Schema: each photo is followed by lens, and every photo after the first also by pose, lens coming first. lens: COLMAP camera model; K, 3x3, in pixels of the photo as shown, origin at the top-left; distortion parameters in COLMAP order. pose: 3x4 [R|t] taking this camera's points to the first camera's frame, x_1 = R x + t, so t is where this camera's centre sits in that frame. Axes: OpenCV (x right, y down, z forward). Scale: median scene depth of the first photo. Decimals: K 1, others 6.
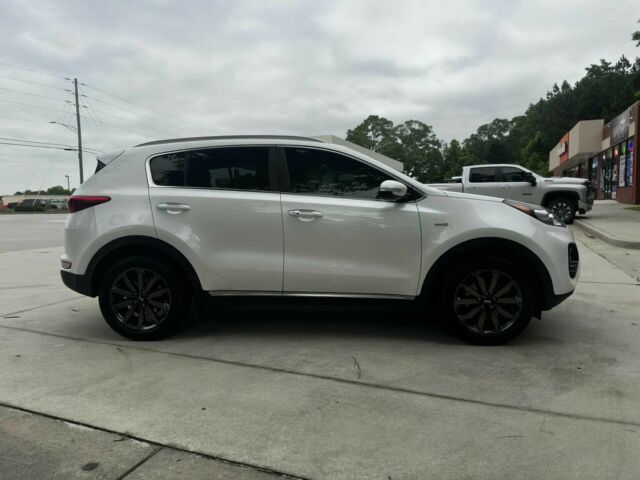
lens RADIAL K [[461.7, 0, 320.0], [0, 461.7, 240.0], [0, 0, 1]] dist [0.009352, -0.002315]
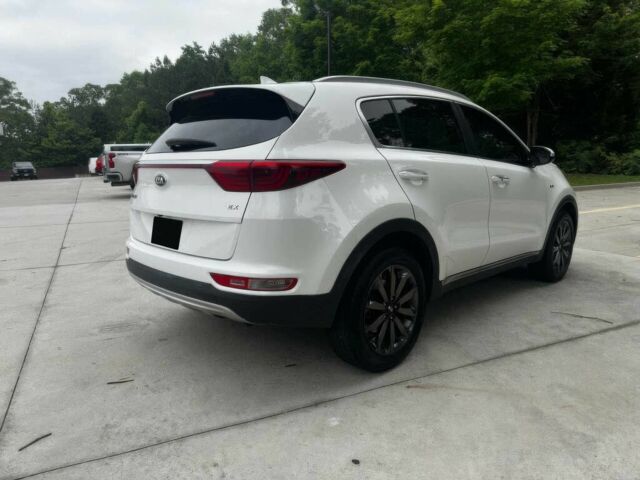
lens RADIAL K [[461.7, 0, 320.0], [0, 461.7, 240.0], [0, 0, 1]] dist [0.009352, -0.002315]
pose [[0.653751, -0.117042, 0.747603, -0.074643], [0.070992, 0.993095, 0.093396, -0.003786], [-0.753372, -0.007984, 0.657546, 0.048706]]
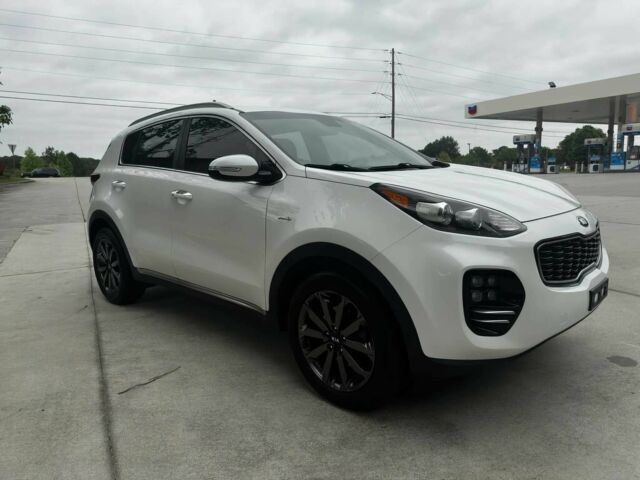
lens RADIAL K [[466.9, 0, 319.3], [0, 466.9, 228.9], [0, 0, 1]] dist [0.043192, -0.002260]
pose [[0.755983, 0.077993, -0.649928, 0.056948], [-0.038425, 0.996452, 0.074882, -0.005333], [0.653463, -0.031636, 0.756297, 0.036661]]
